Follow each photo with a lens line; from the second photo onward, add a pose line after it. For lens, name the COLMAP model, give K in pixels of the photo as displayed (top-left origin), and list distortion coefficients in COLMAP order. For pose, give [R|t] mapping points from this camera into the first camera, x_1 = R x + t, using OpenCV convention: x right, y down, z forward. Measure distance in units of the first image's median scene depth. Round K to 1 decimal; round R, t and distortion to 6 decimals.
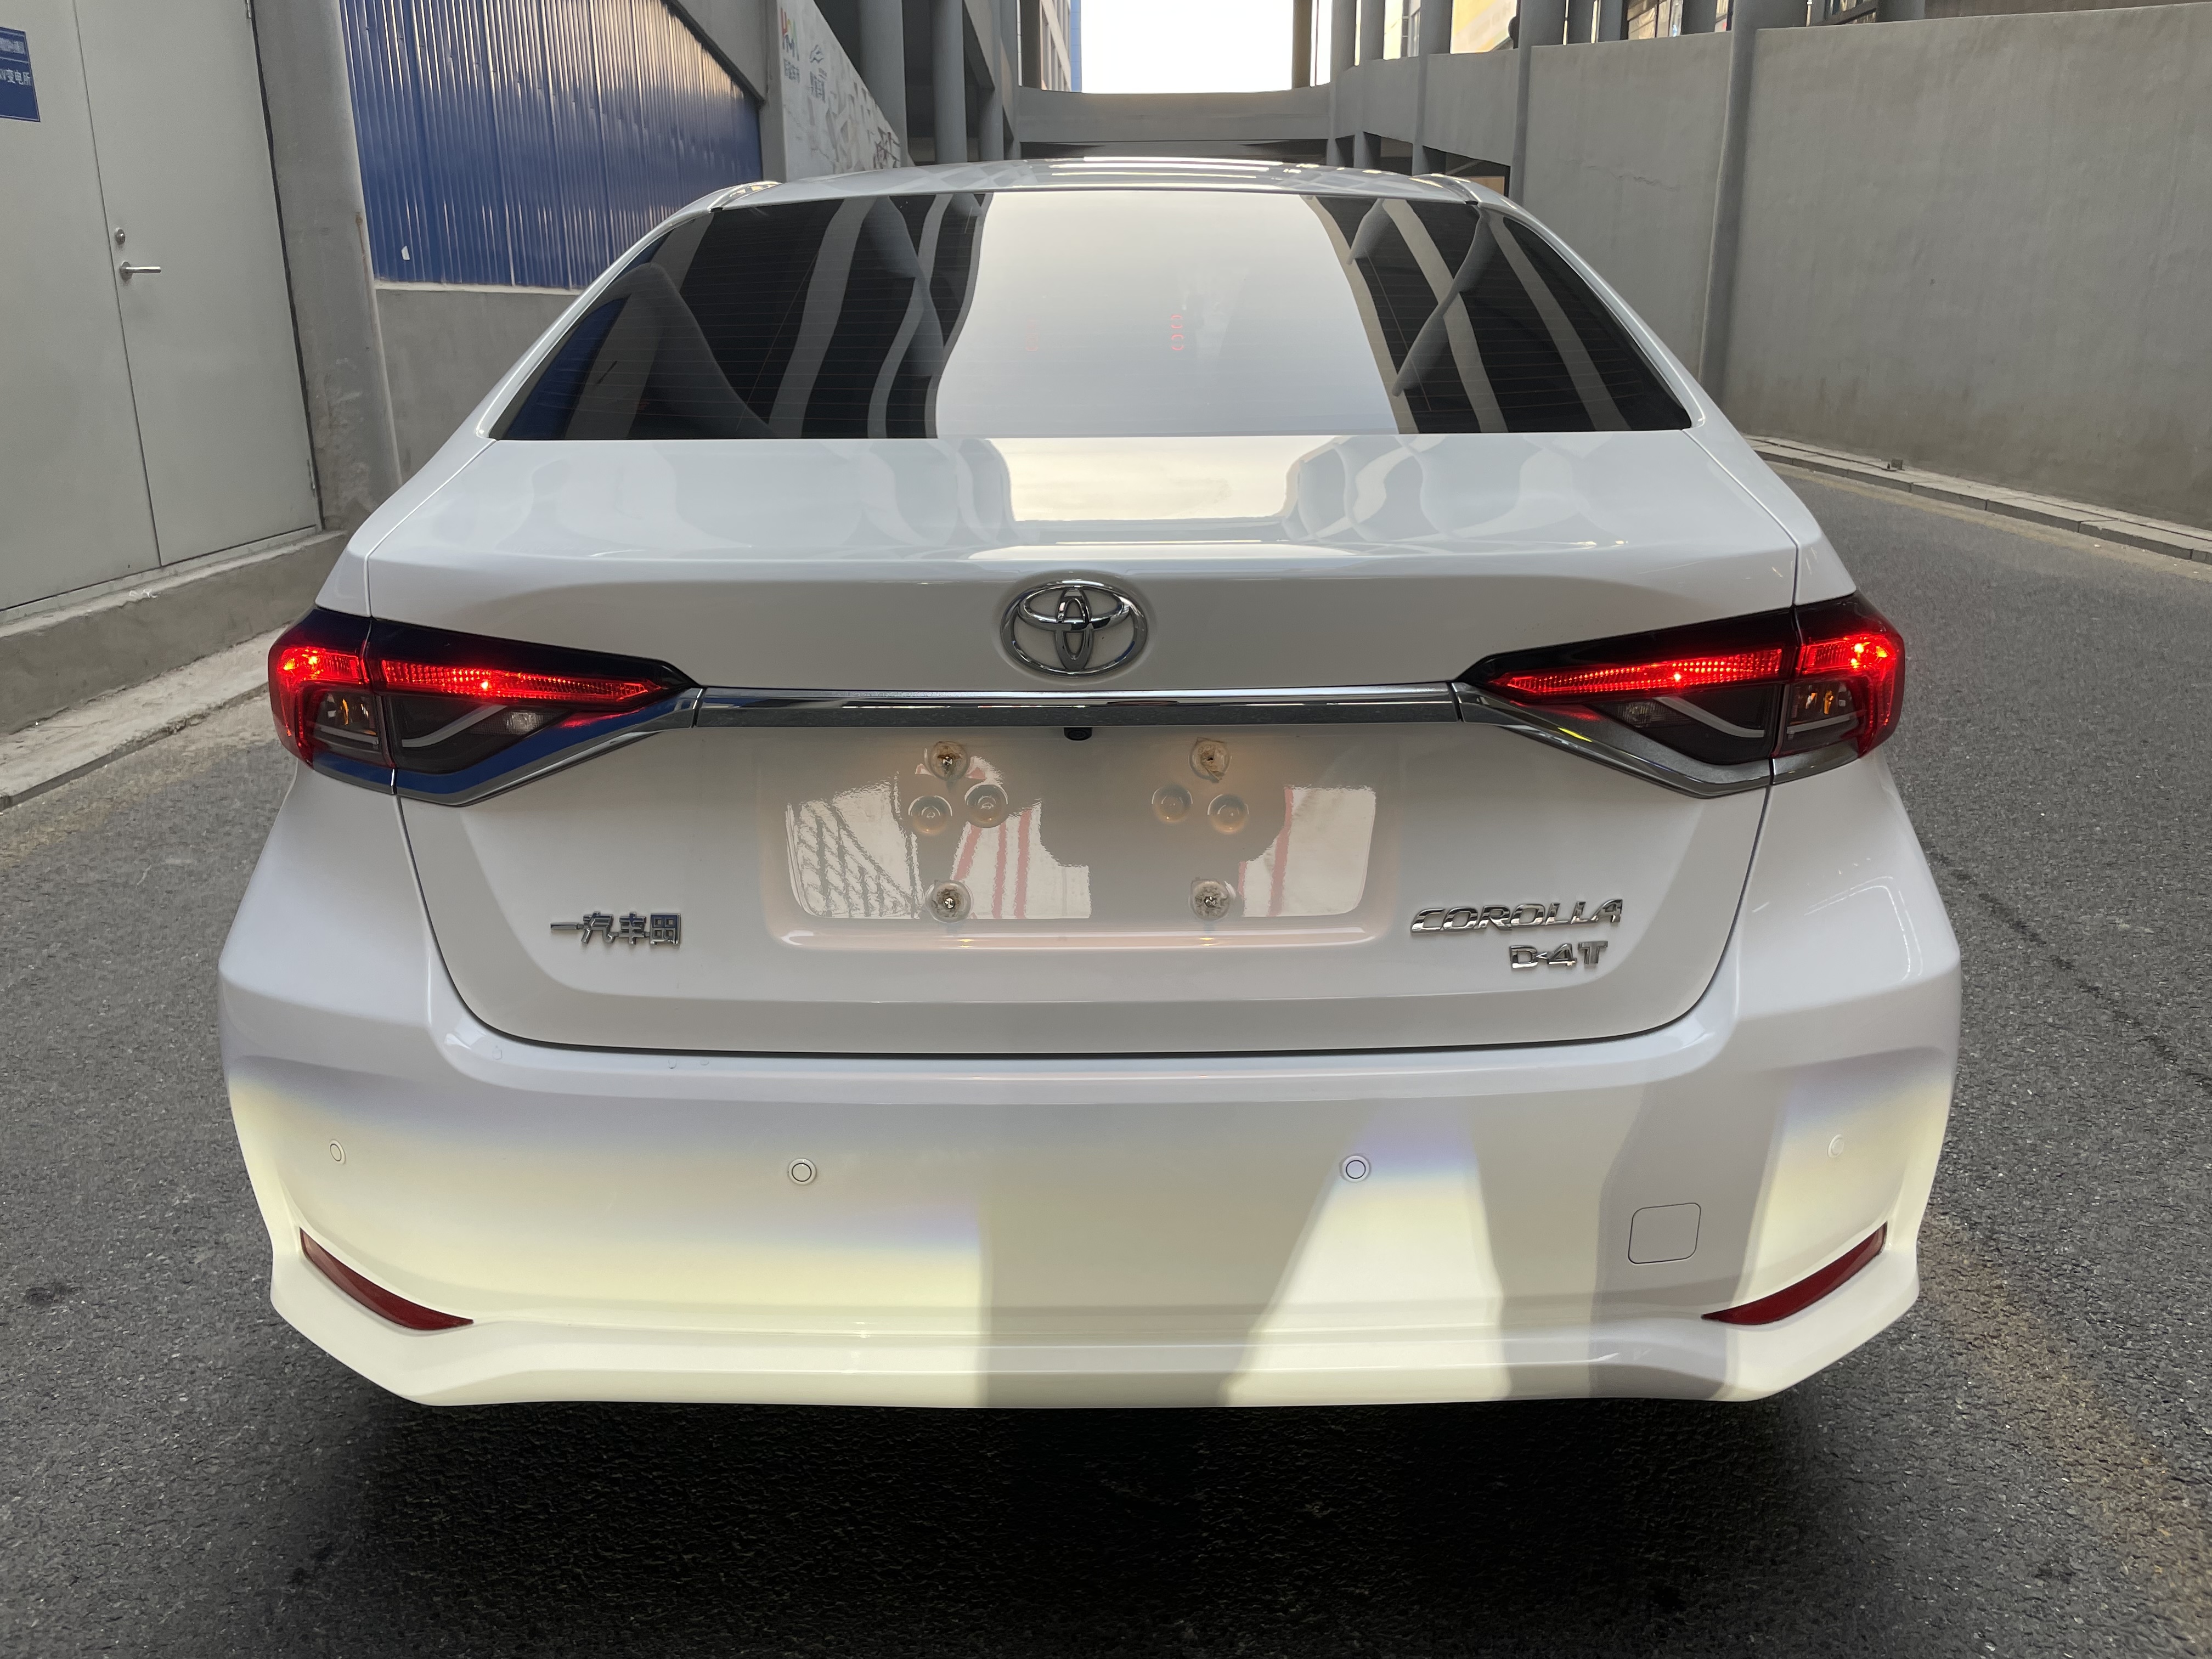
lens RADIAL K [[1731.7, 0, 1136.8], [0, 1731.7, 824.8], [0, 0, 1]] dist [0.000975, -0.014636]
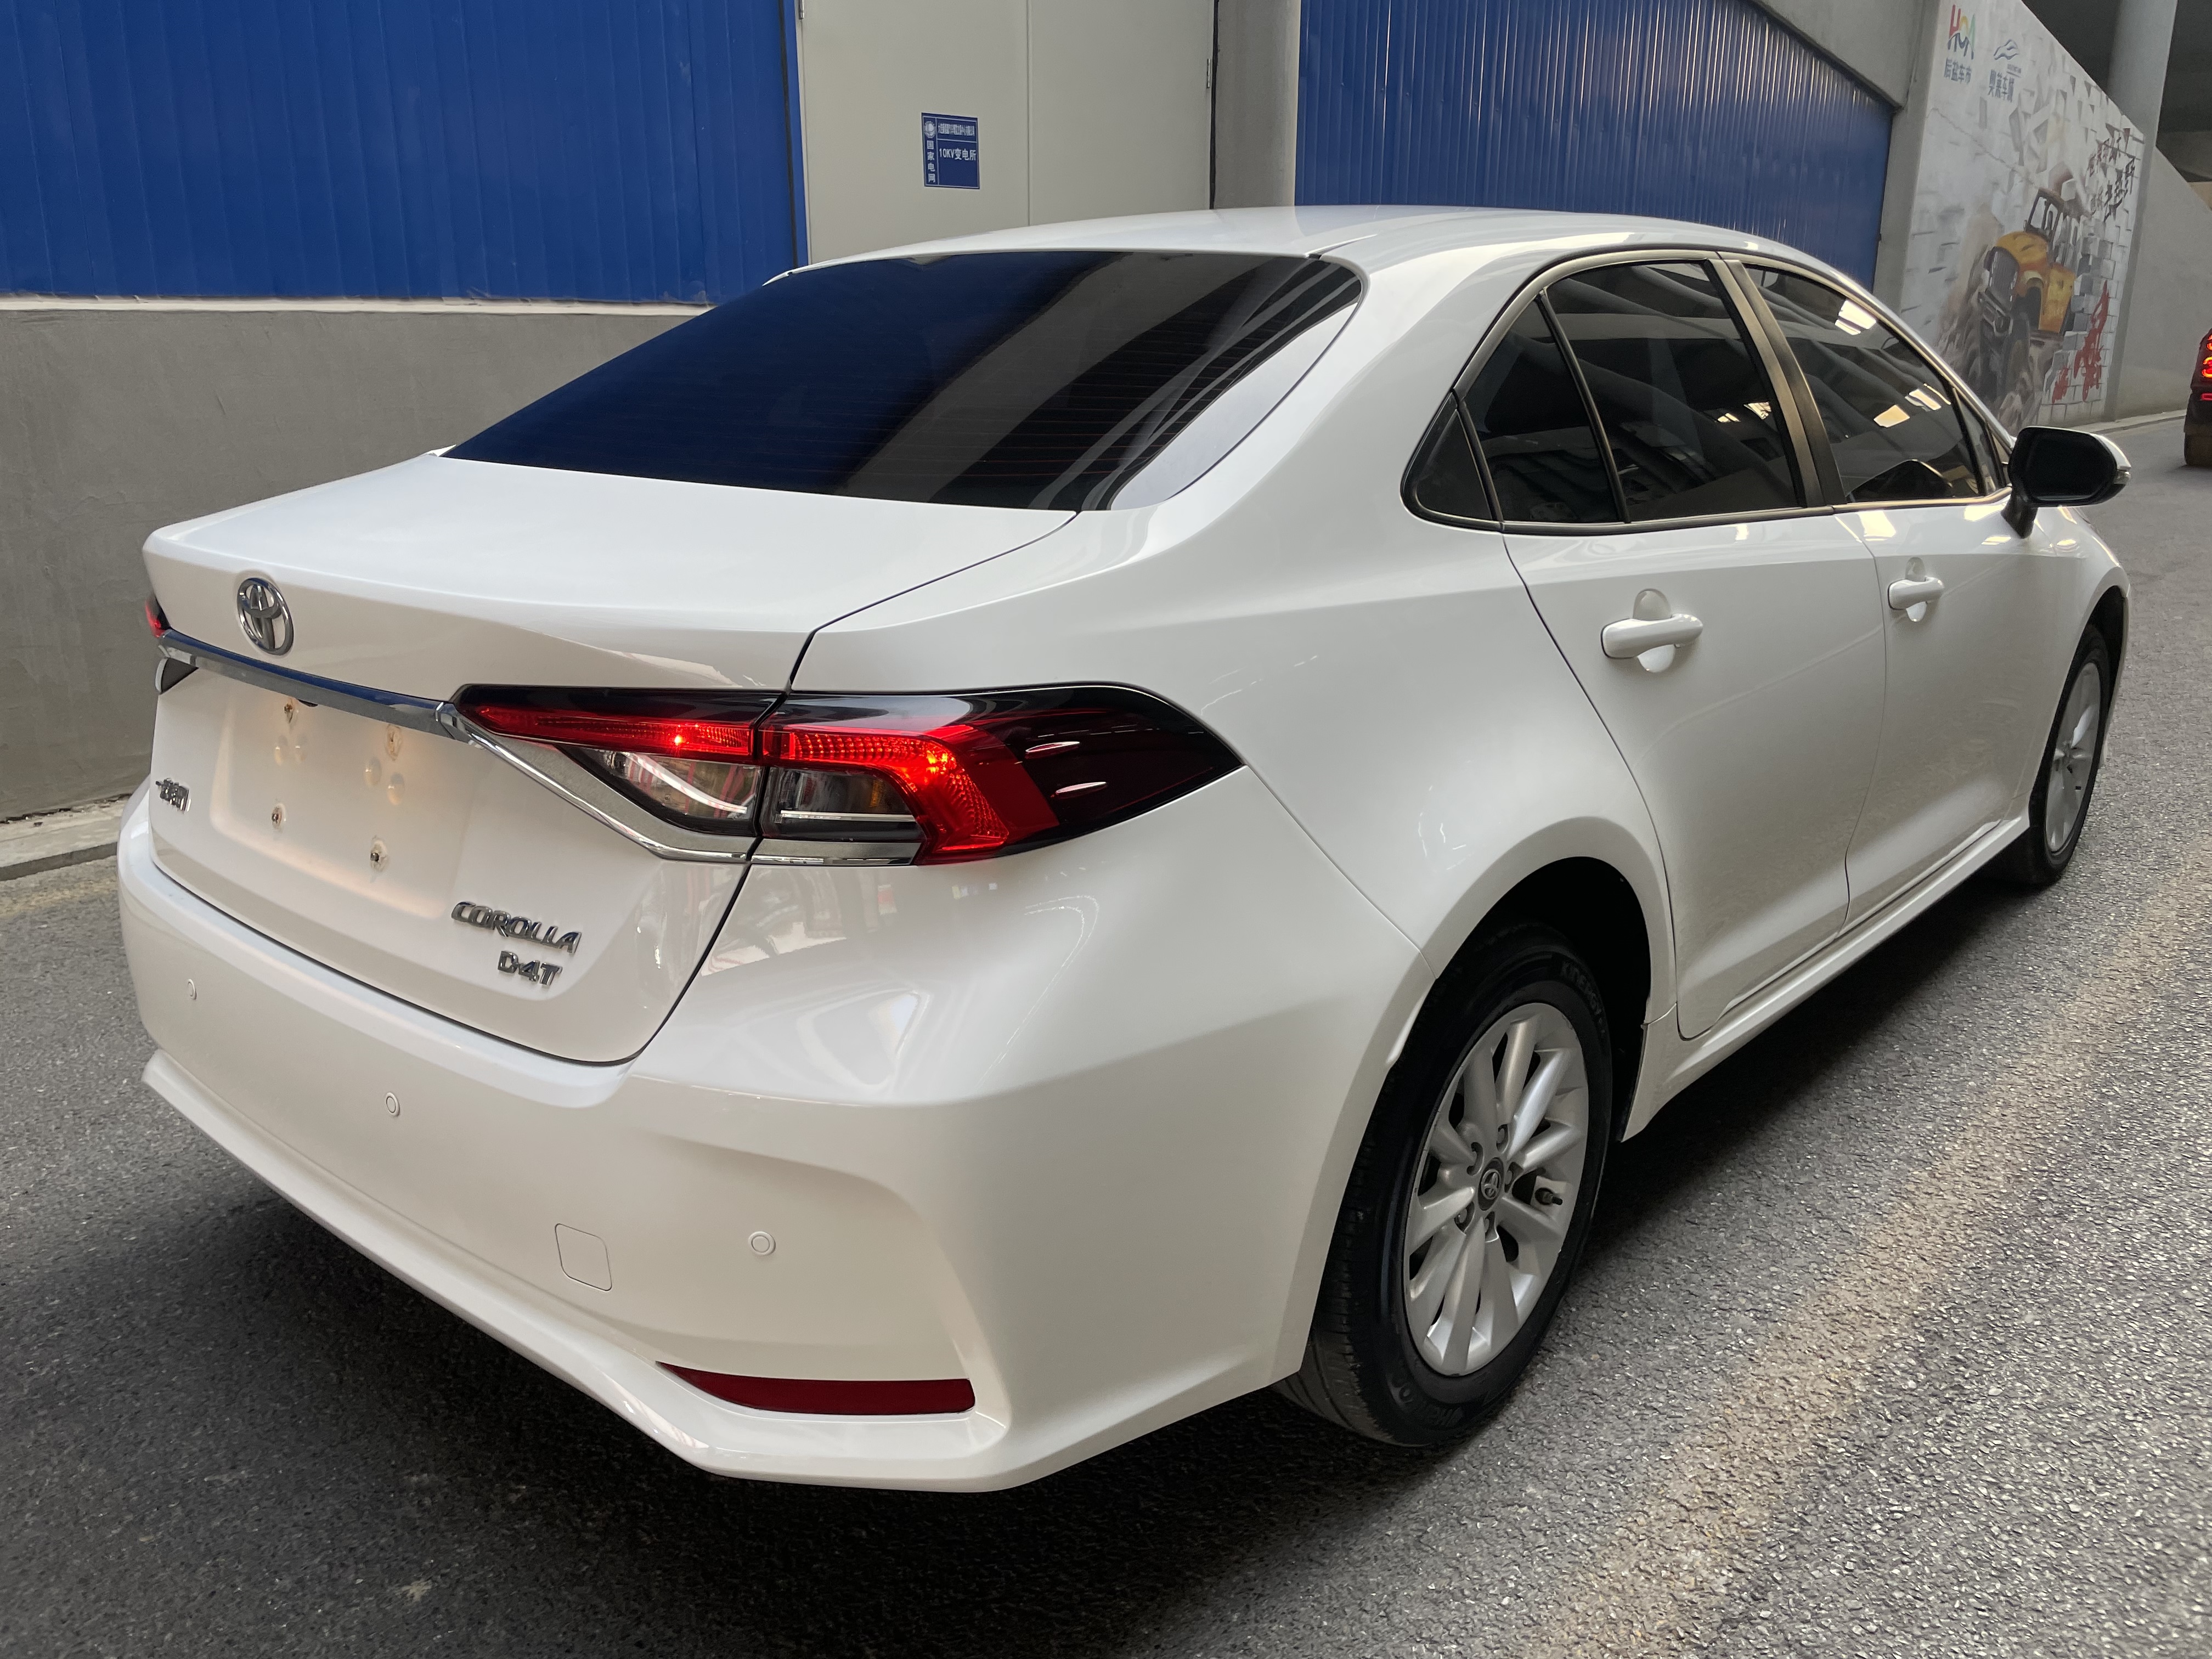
lens RADIAL K [[1663.6, 0, 1091.4], [0, 1663.6, 820.3], [0, 0, 1]] dist [0.083865, -0.114002]
pose [[0.760557, 0.184598, -0.622476, 0.304340], [-0.186242, 0.980469, 0.063207, -0.039120], [0.621986, 0.067858, 0.780082, 0.103579]]
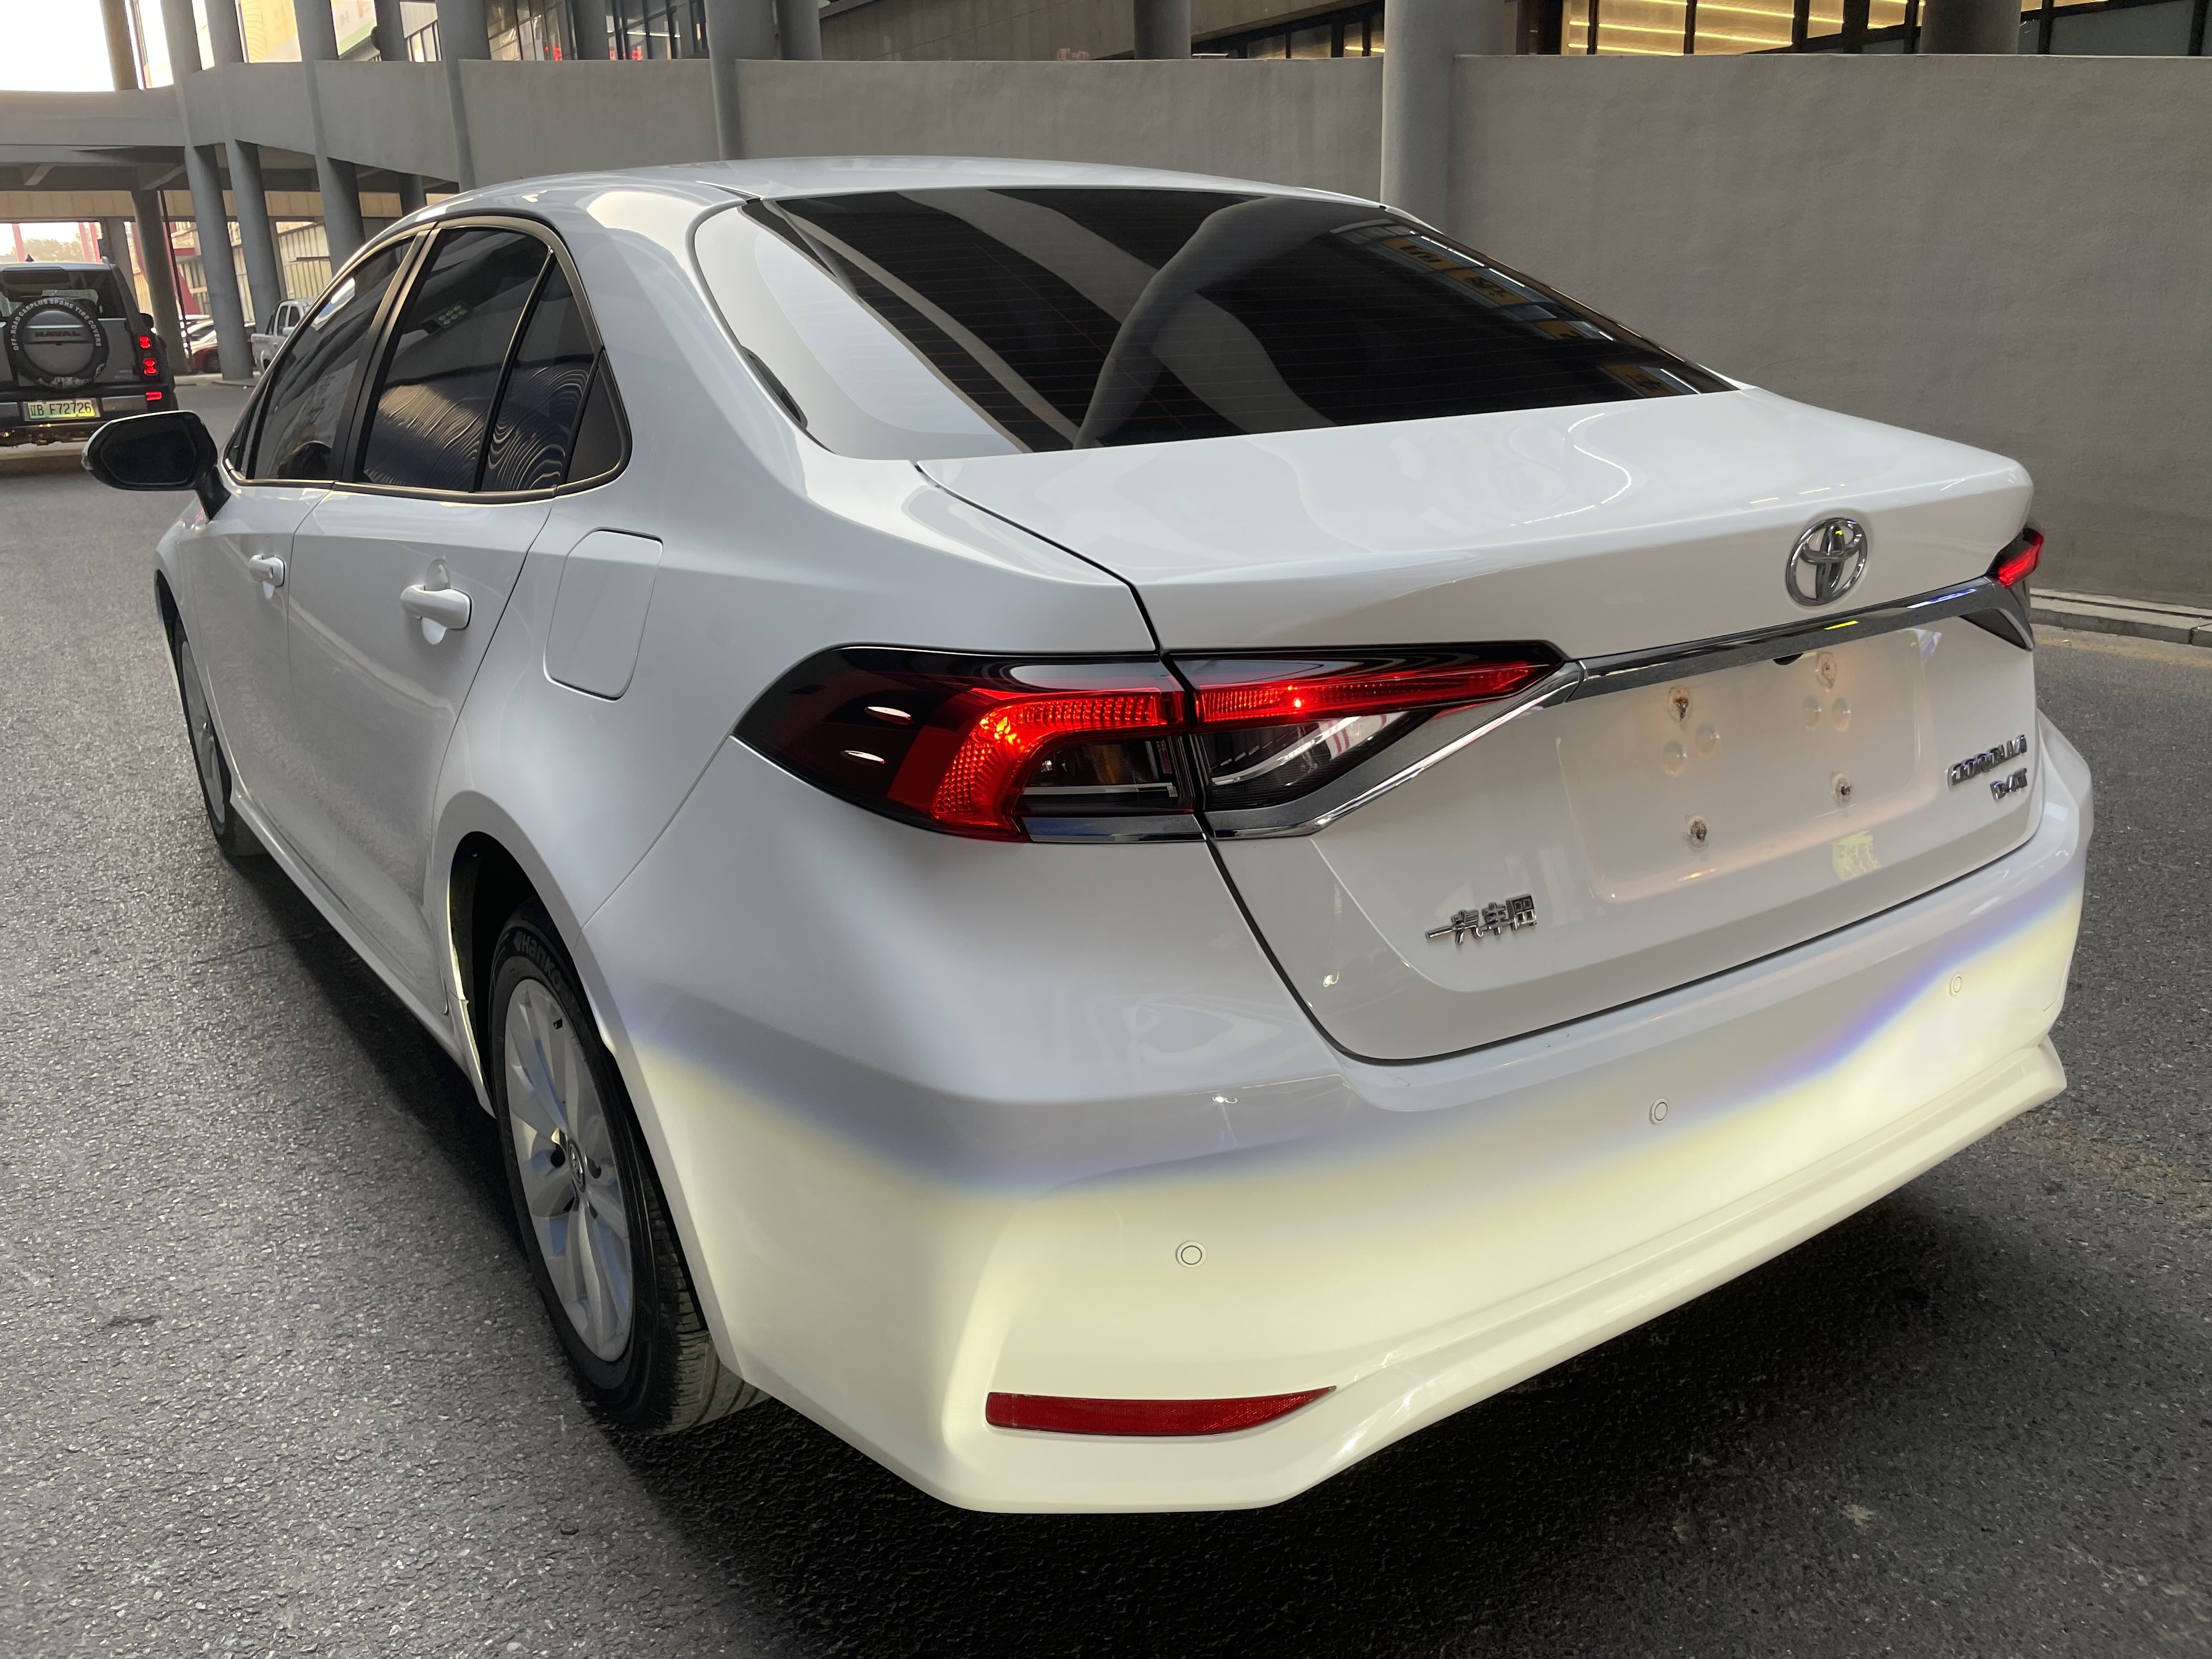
lens RADIAL K [[1668.9, 0, 1103.0], [0, 1668.9, 803.8], [0, 0, 1]] dist [0.073080, -0.097737]
pose [[0.817712, -0.175553, 0.548204, -0.262186], [0.183315, 0.982195, 0.041095, -0.022567], [-0.545658, 0.066890, 0.835334, 0.084429]]
